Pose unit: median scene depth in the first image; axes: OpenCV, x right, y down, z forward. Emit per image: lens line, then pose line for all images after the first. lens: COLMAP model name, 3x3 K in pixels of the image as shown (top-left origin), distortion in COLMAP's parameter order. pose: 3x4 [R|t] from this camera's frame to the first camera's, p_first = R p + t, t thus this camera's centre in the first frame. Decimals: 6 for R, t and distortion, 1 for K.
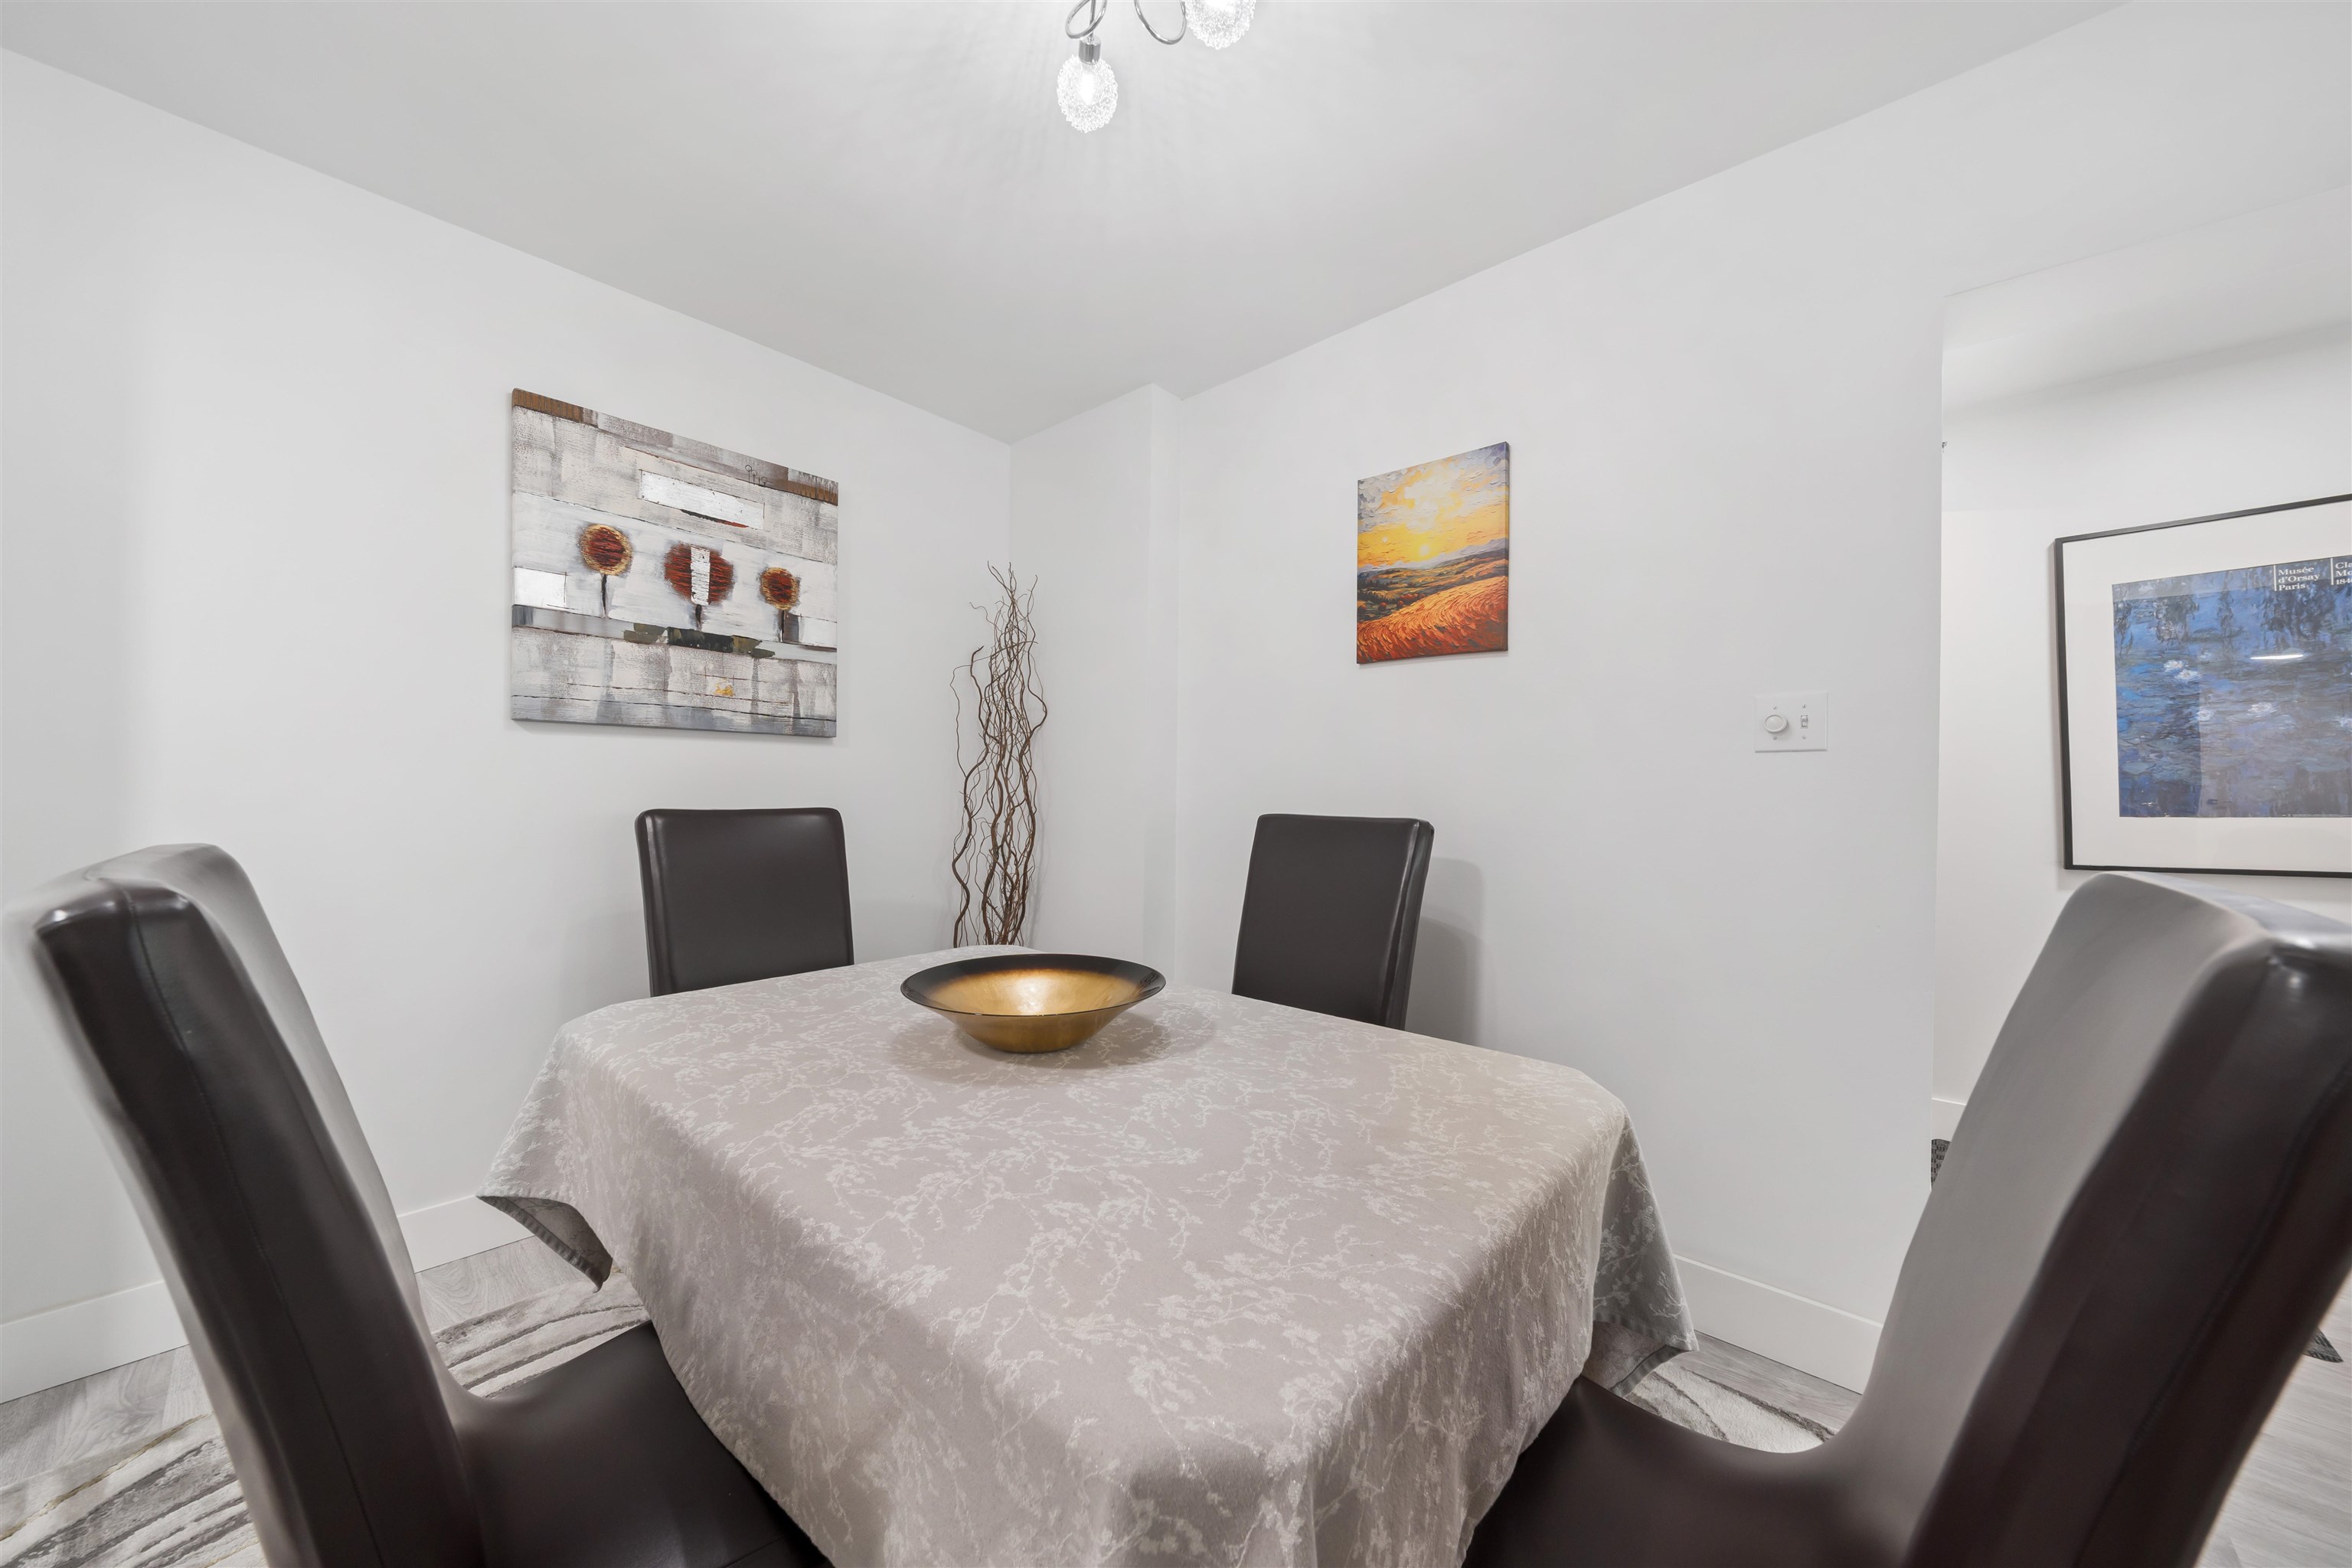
lens RADIAL K [[813.1, 0, 1165.3], [0, 813.1, 791.3], [0, 0, 1]] dist [-0.002200, 0.000089]
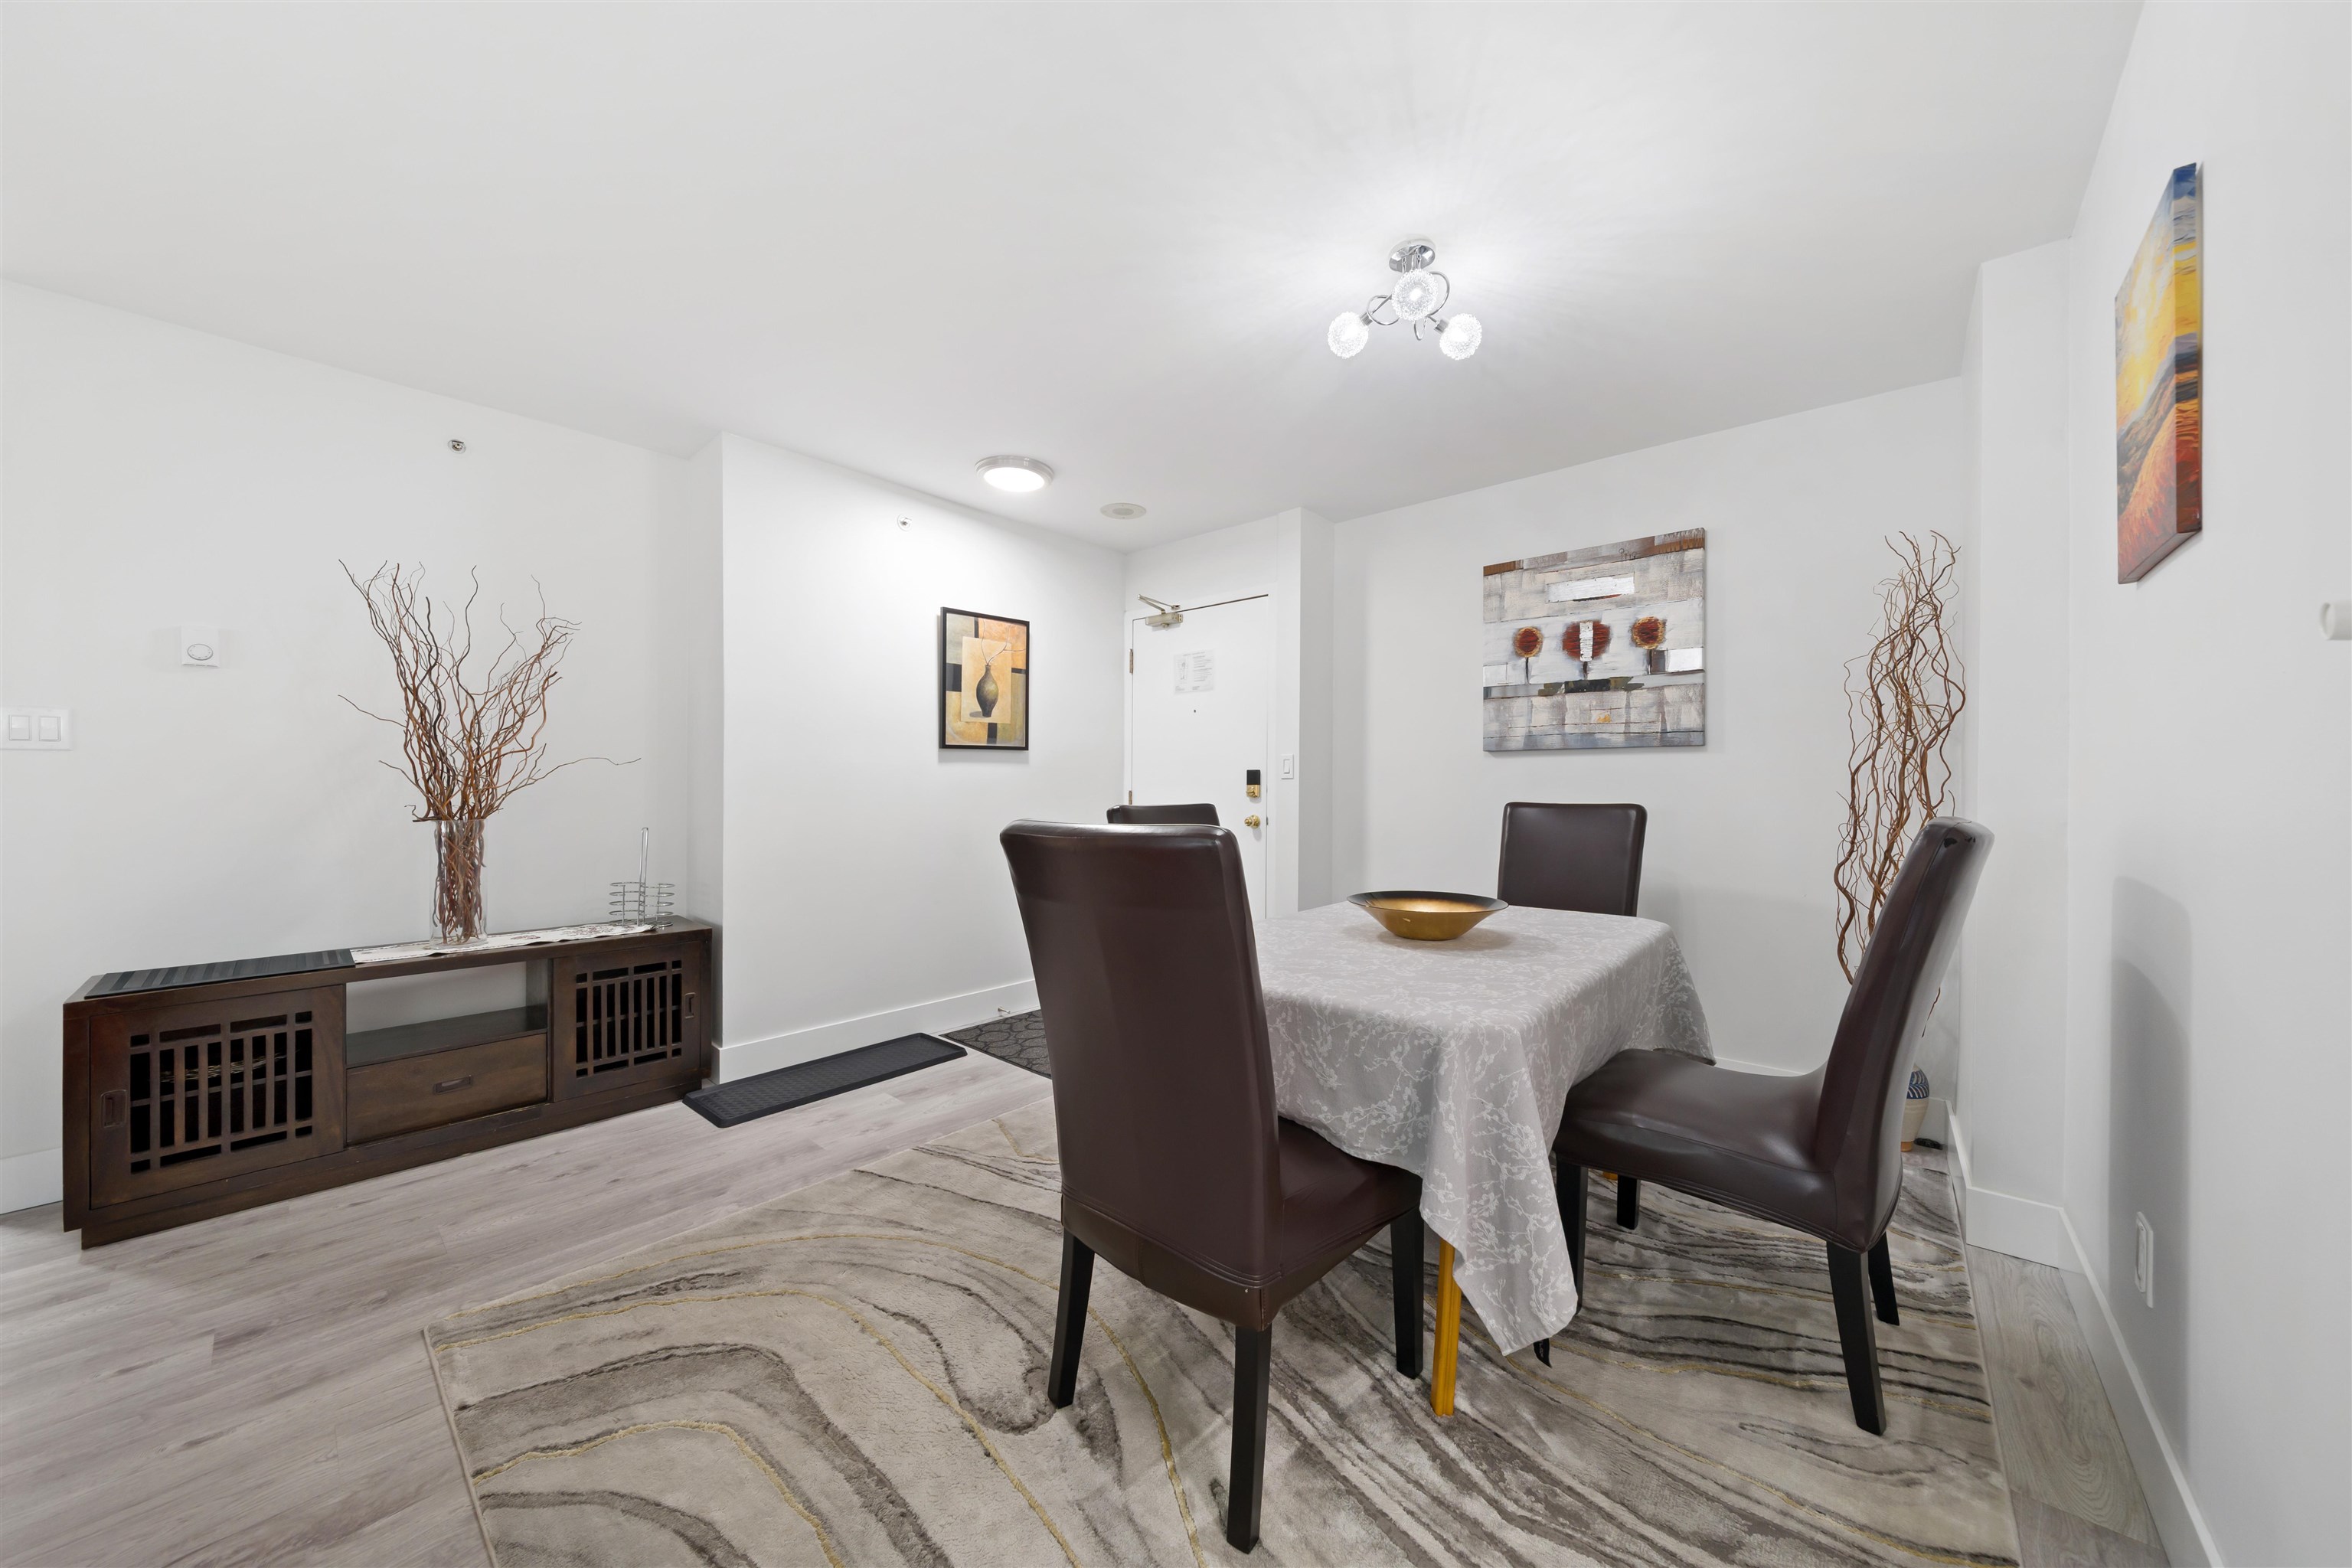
lens RADIAL K [[802.9, 0, 1162.6], [0, 802.9, 787.4], [0, 0, 1]] dist [-0.000630, -0.000053]
pose [[0.007686, -0.007620, -0.999941, 0.850344], [-0.001657, 0.999969, -0.007632, 0.004963], [0.999969, 0.001716, 0.007673, 0.245834]]
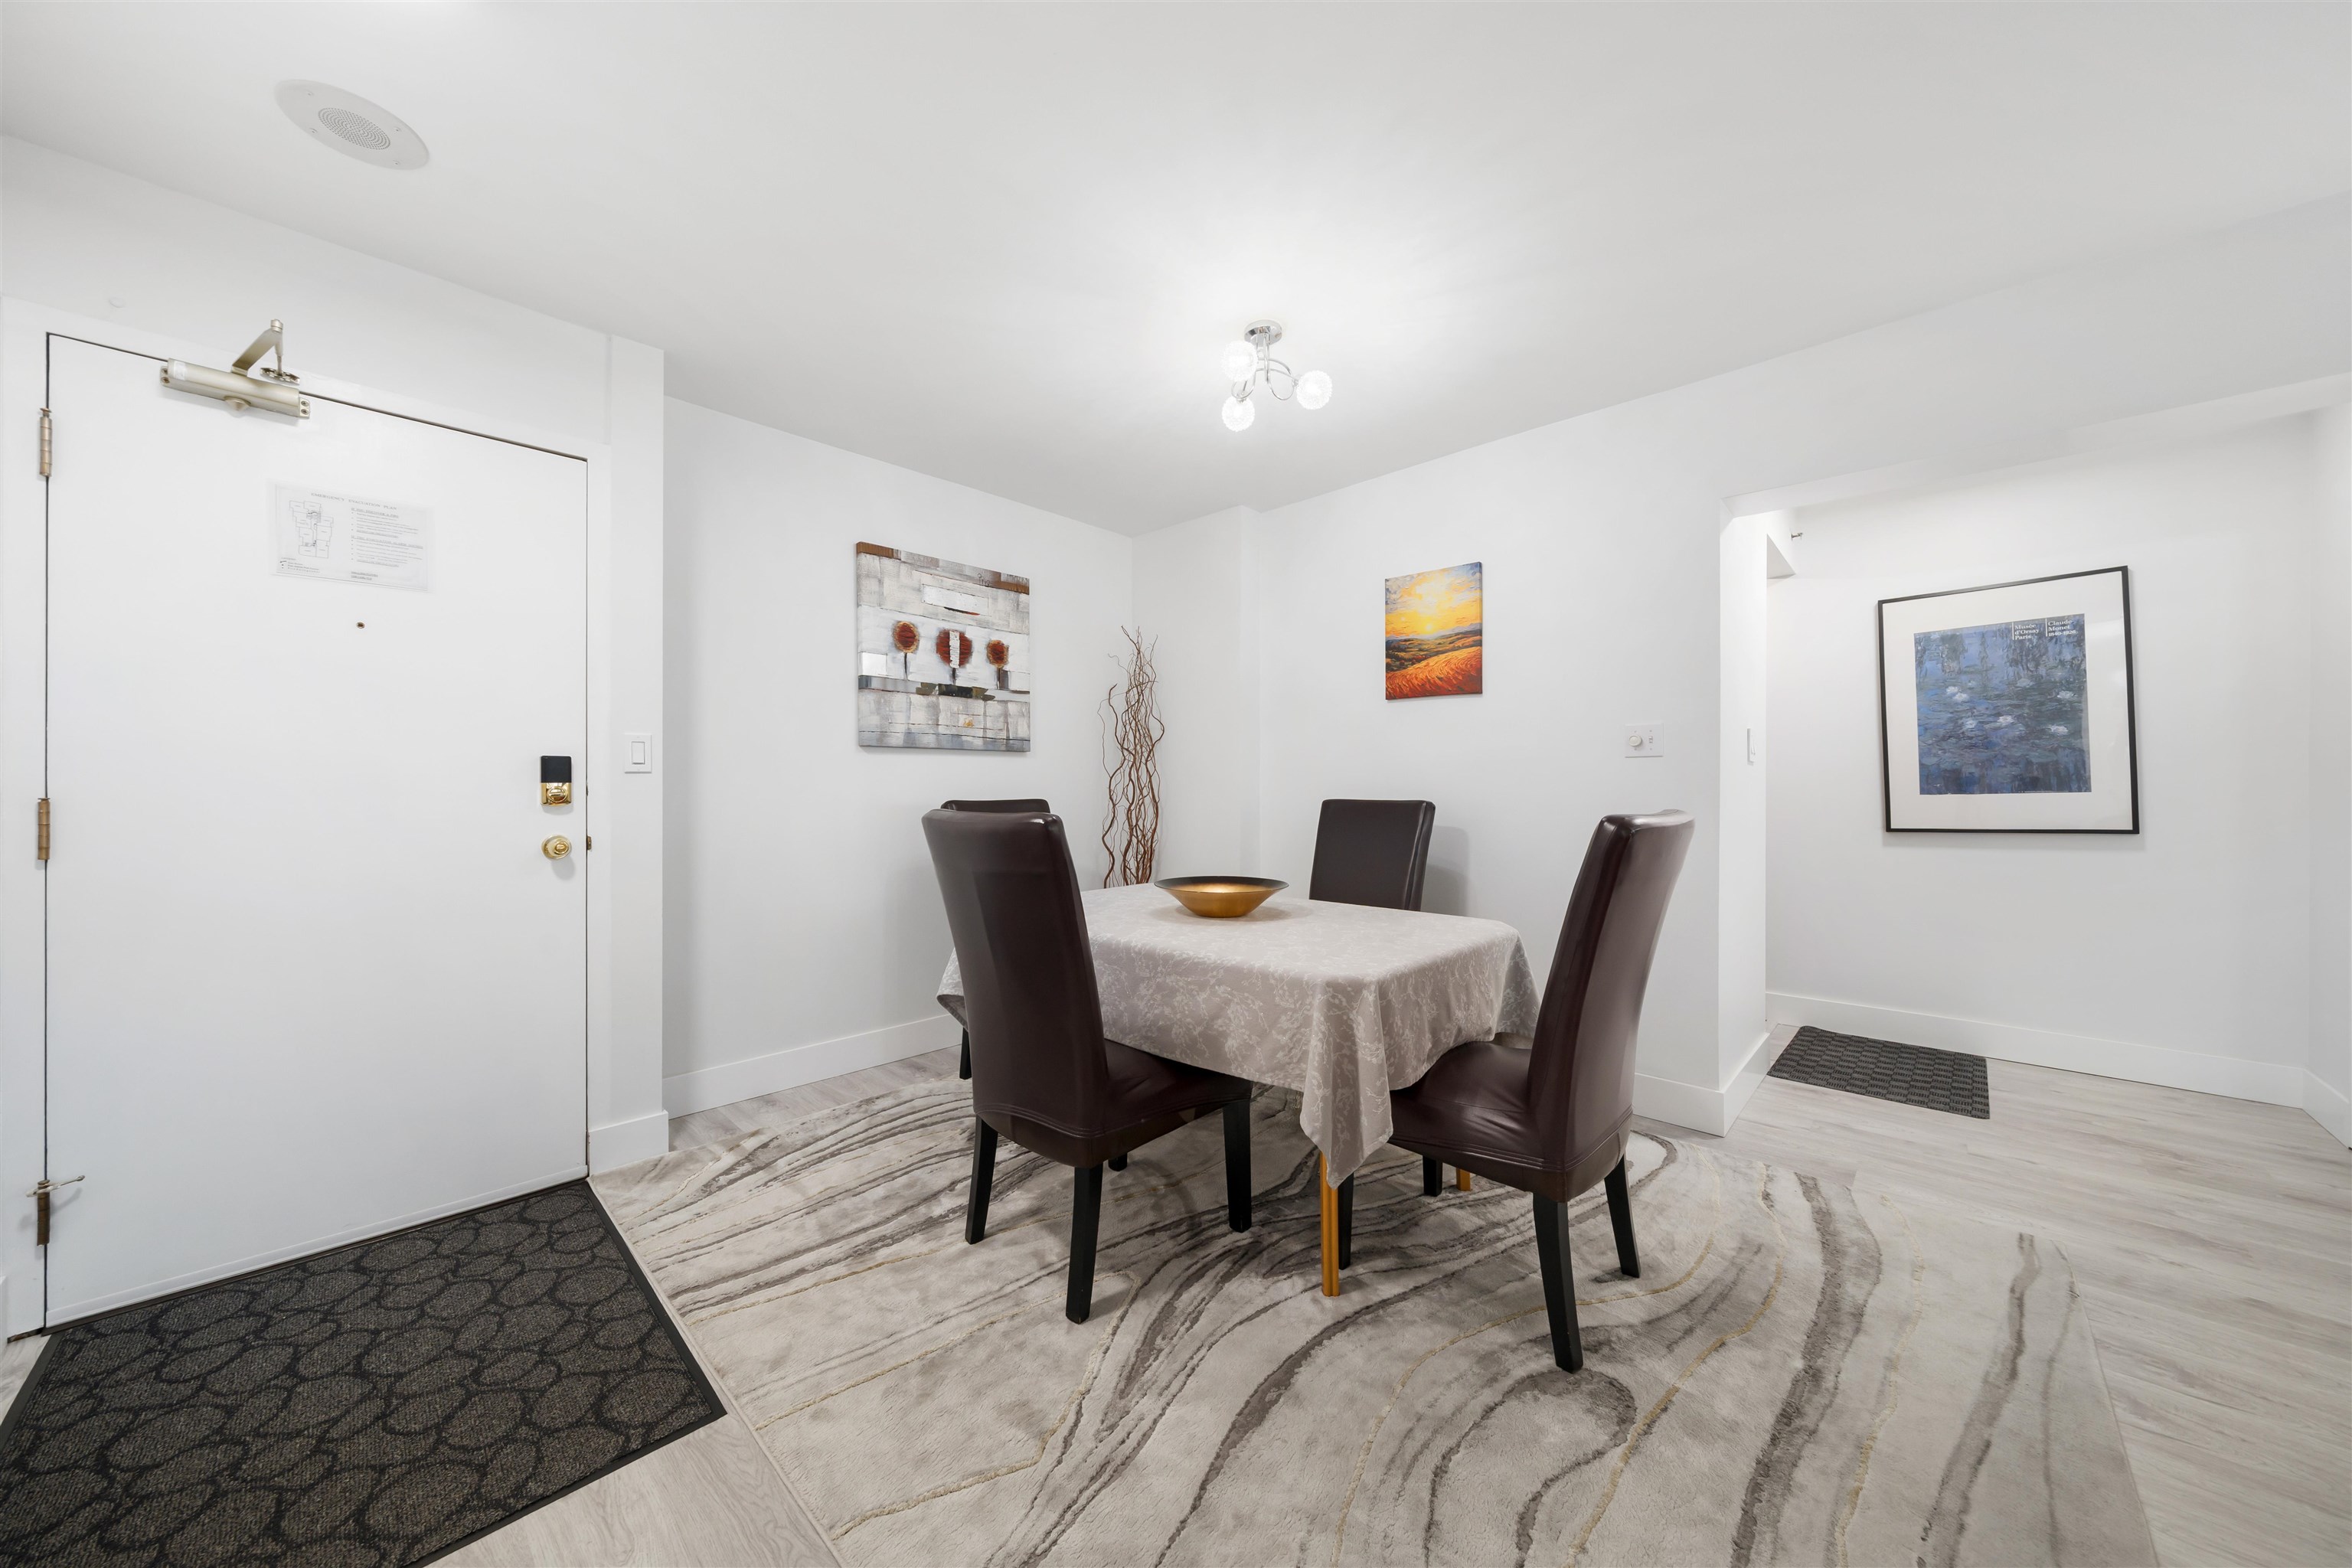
lens RADIAL K [[813.1, 0, 1165.3], [0, 813.1, 791.3], [0, 0, 1]] dist [-0.002200, 0.000089]
pose [[0.999402, -0.012526, -0.032218, -0.129756], [0.012702, 0.999906, 0.005247, 0.000899], [0.032149, -0.005653, 0.999467, -0.534725]]
